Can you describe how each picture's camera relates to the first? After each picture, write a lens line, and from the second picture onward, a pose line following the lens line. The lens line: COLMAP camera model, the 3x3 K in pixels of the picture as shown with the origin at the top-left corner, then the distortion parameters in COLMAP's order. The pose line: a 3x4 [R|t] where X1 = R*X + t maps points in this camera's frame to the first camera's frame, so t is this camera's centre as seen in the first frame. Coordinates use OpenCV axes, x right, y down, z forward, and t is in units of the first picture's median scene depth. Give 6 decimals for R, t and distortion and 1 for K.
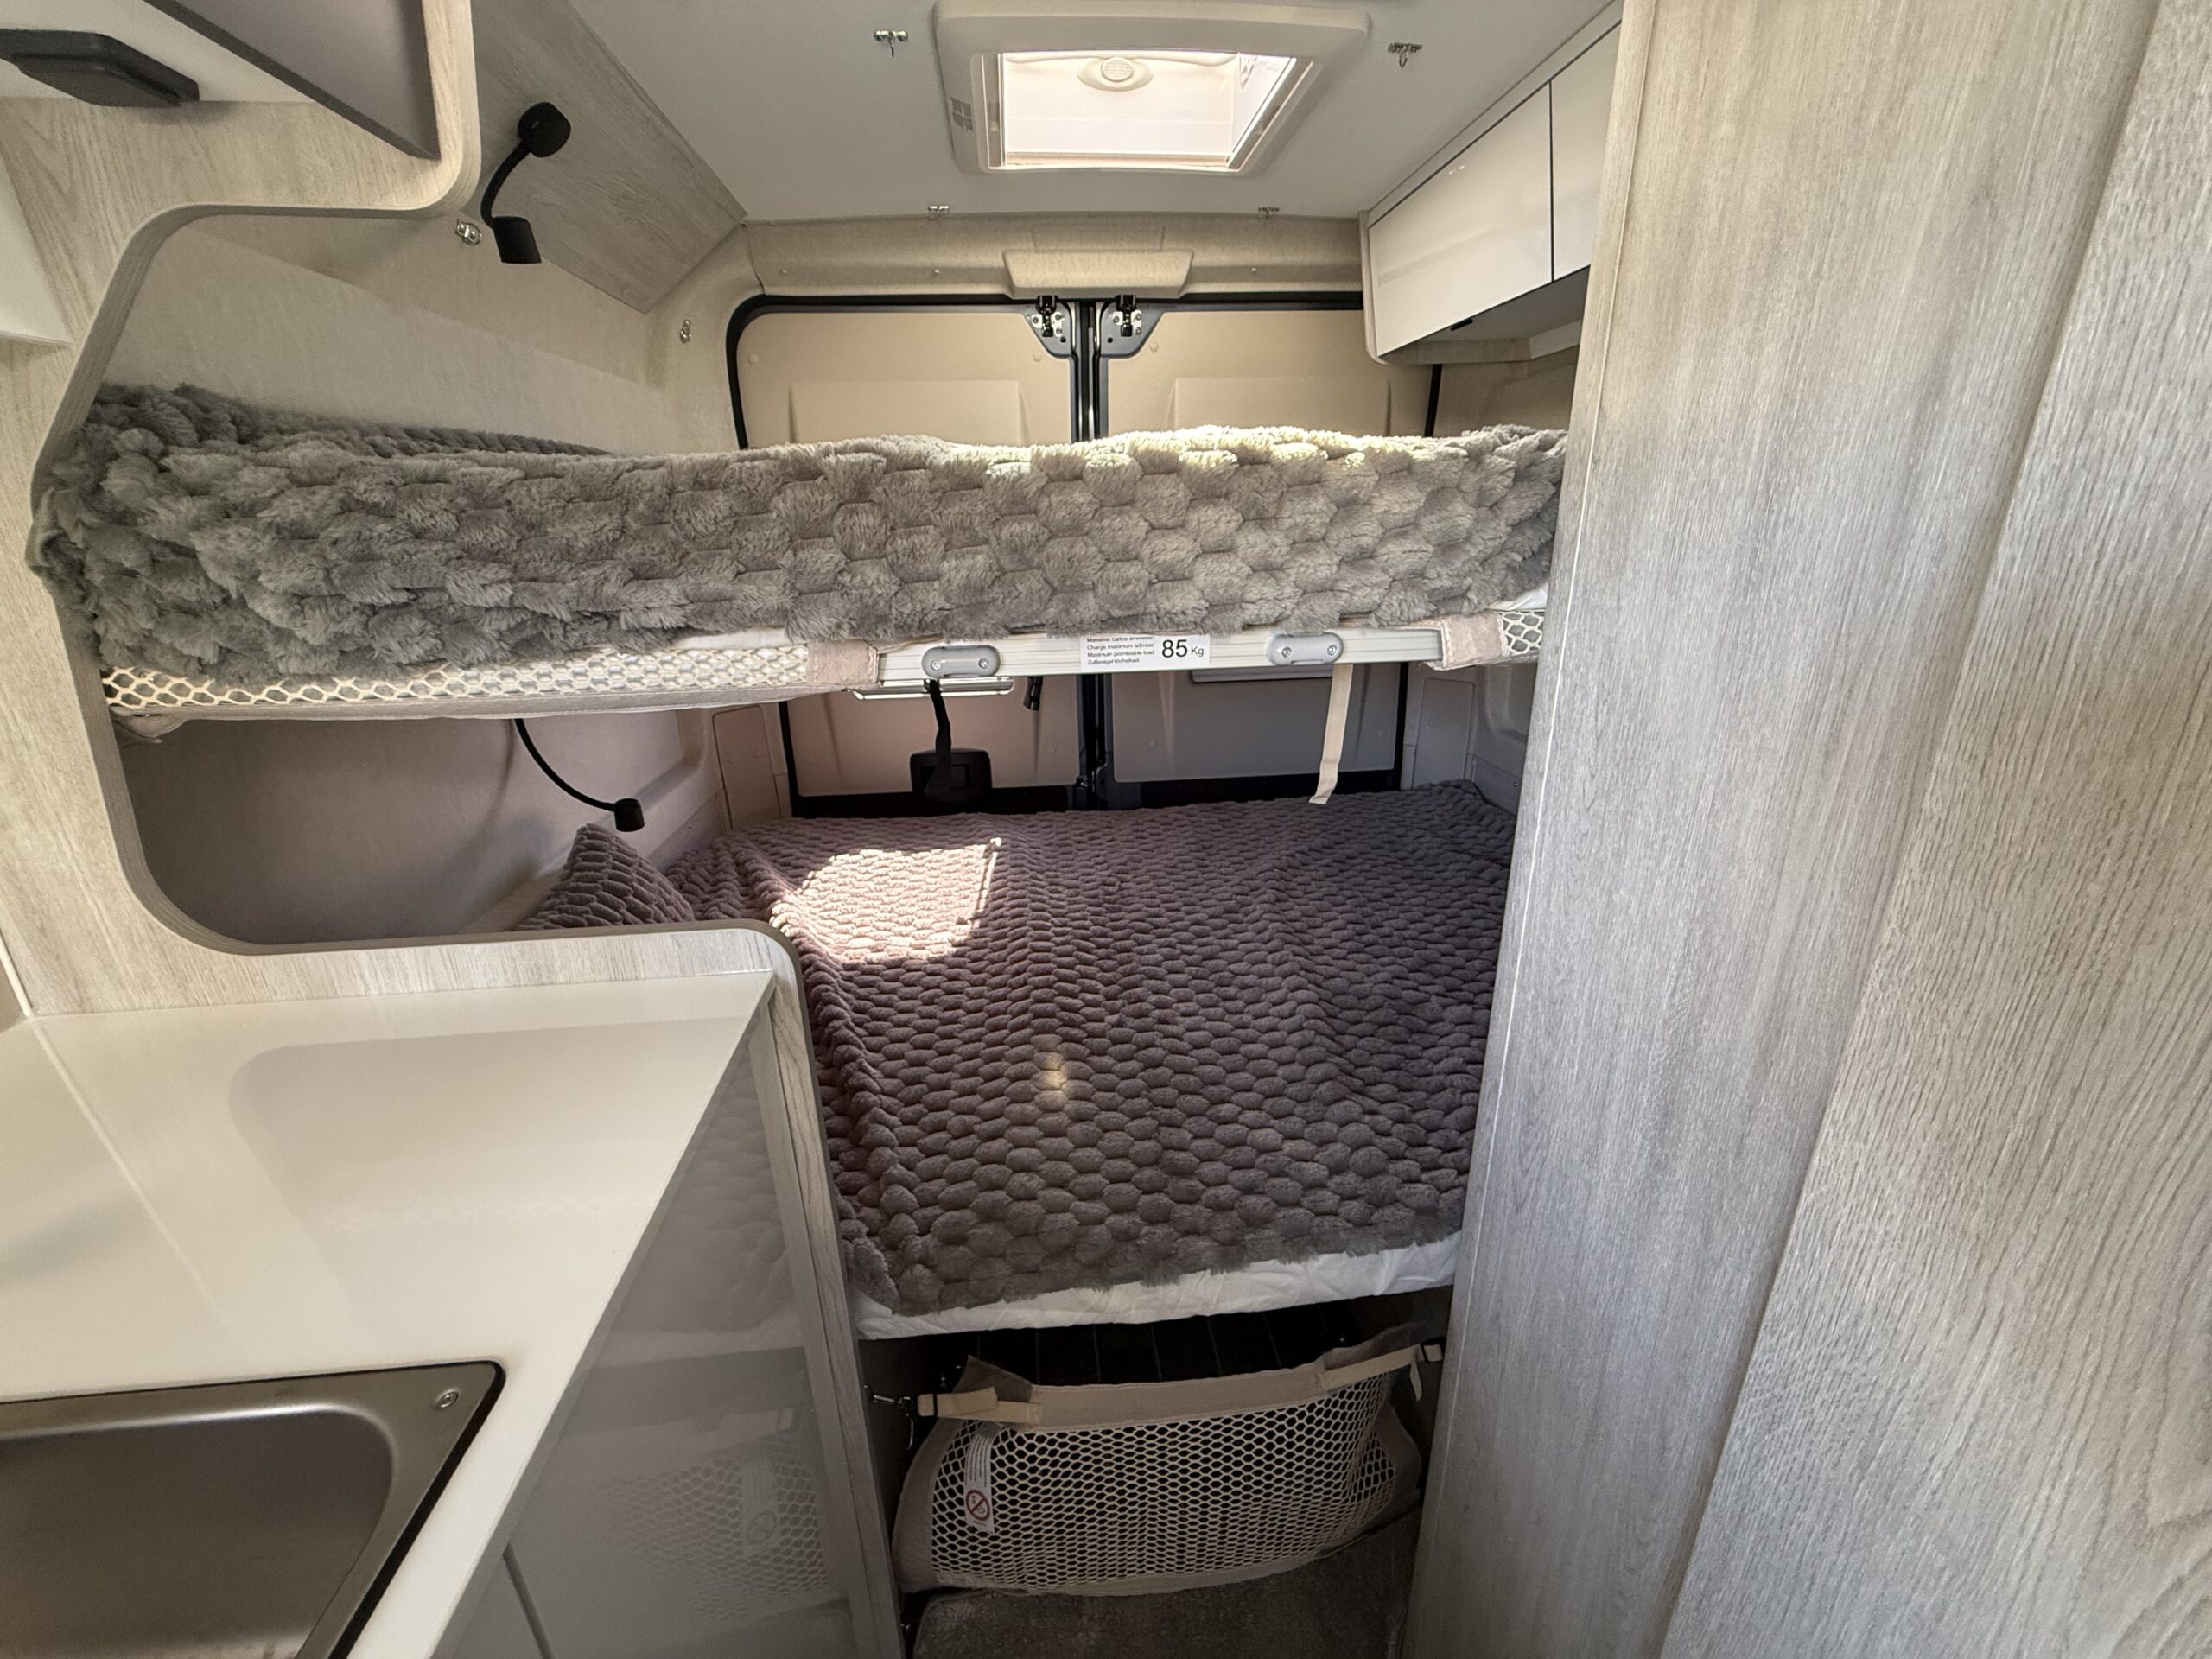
lens RADIAL K [[889.6, 0, 1098.0], [0, 889.6, 827.6], [0, 0, 1]] dist [-0.002926, 0.000586]
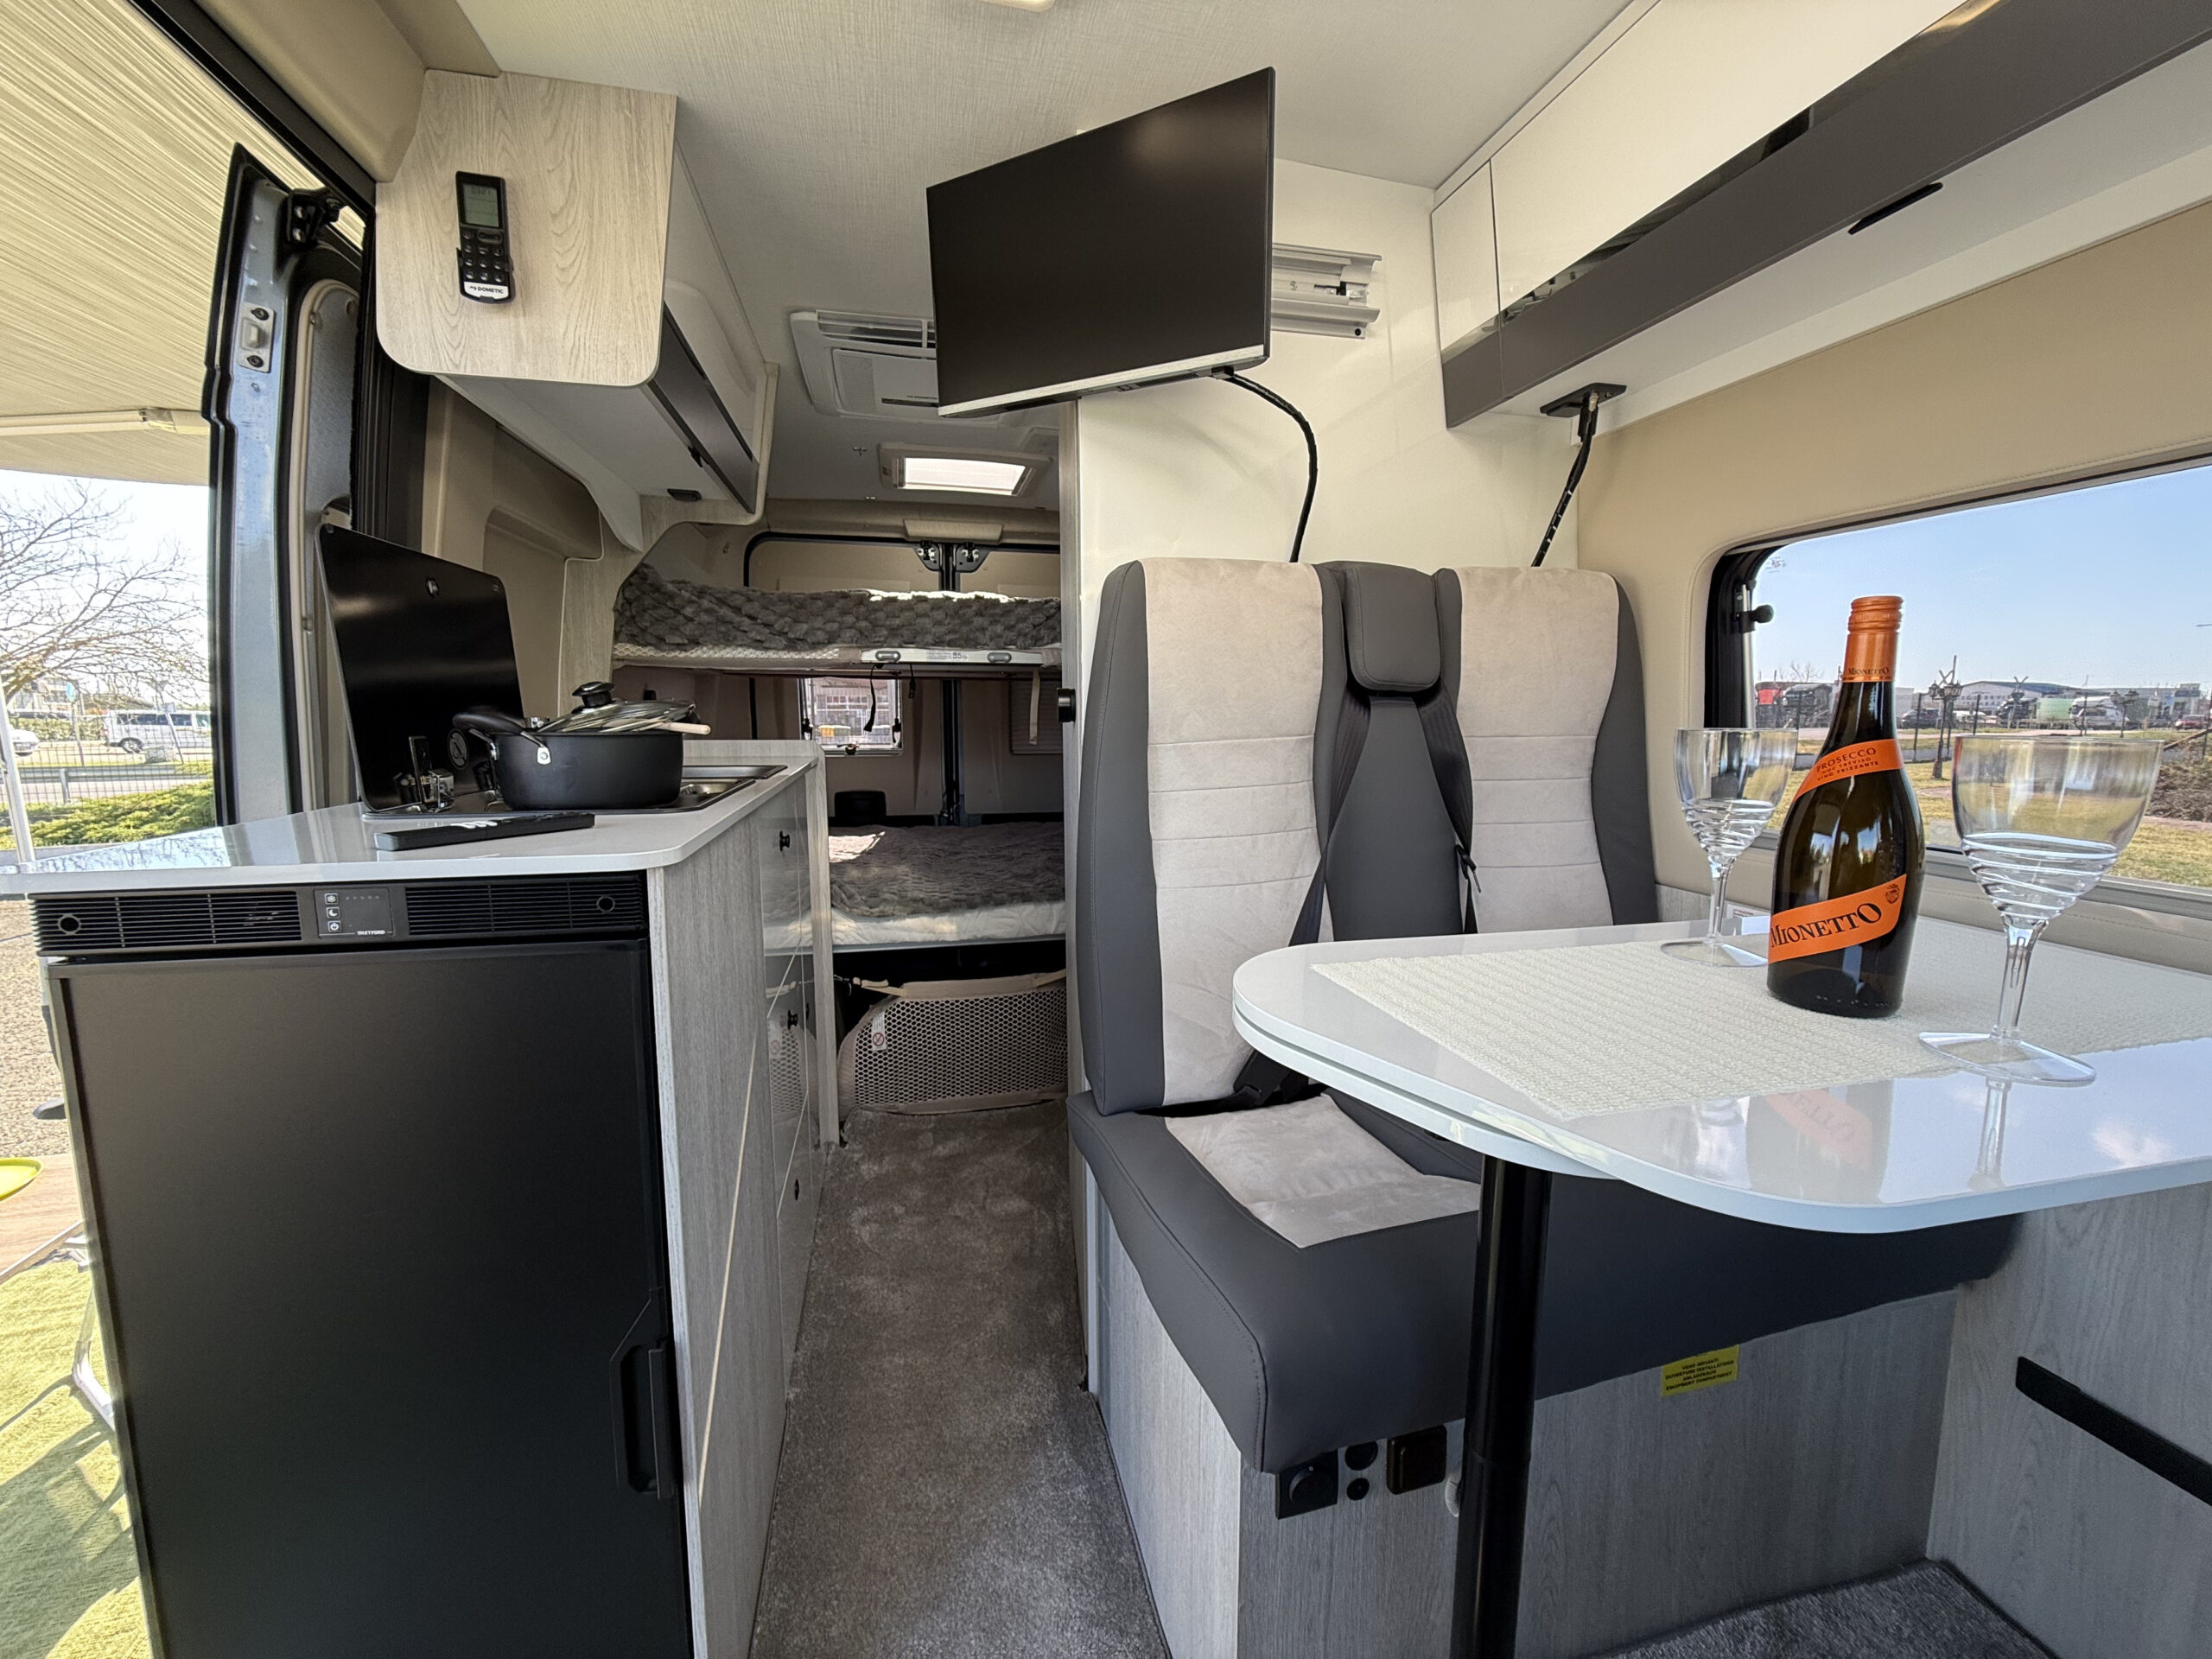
lens RADIAL K [[889.6, 0, 1110.5], [0, 889.6, 835.2], [0, 0, 1]] dist [-0.002926, 0.000586]
pose [[0.989990, 0.007927, 0.140916, 0.091401], [0.020896, 0.979186, -0.201886, 0.529729], [-0.139583, 0.202810, 0.969219, -0.993033]]
